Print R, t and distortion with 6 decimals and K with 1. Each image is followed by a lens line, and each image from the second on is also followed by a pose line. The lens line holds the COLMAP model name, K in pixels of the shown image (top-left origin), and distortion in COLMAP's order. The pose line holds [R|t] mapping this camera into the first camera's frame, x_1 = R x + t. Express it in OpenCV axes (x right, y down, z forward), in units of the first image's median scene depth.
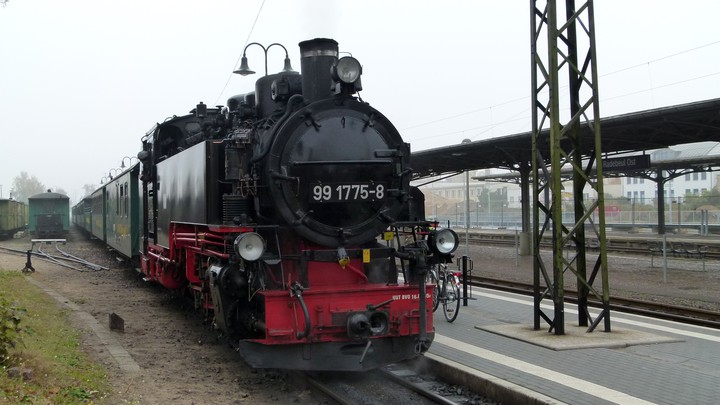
lens RADIAL K [[857.8, 0, 360.0], [0, 857.8, 202.5], [0, 0, 1]] dist [0.011703, 0.004455]
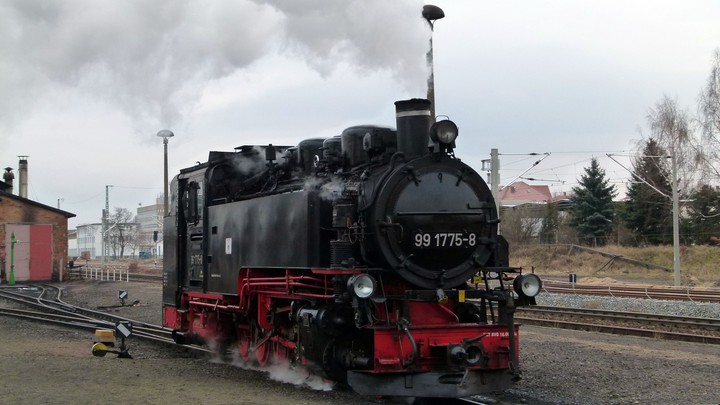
lens RADIAL K [[1360.1, 0, 360.0], [0, 1360.1, 202.5], [0, 0, 1]] dist [0.197774, 0.025965]
pose [[0.999803, 0.012462, 0.015450, -0.151931], [-0.011878, 0.999233, -0.037326, 0.007119], [-0.015903, 0.037135, 0.999184, -0.778792]]
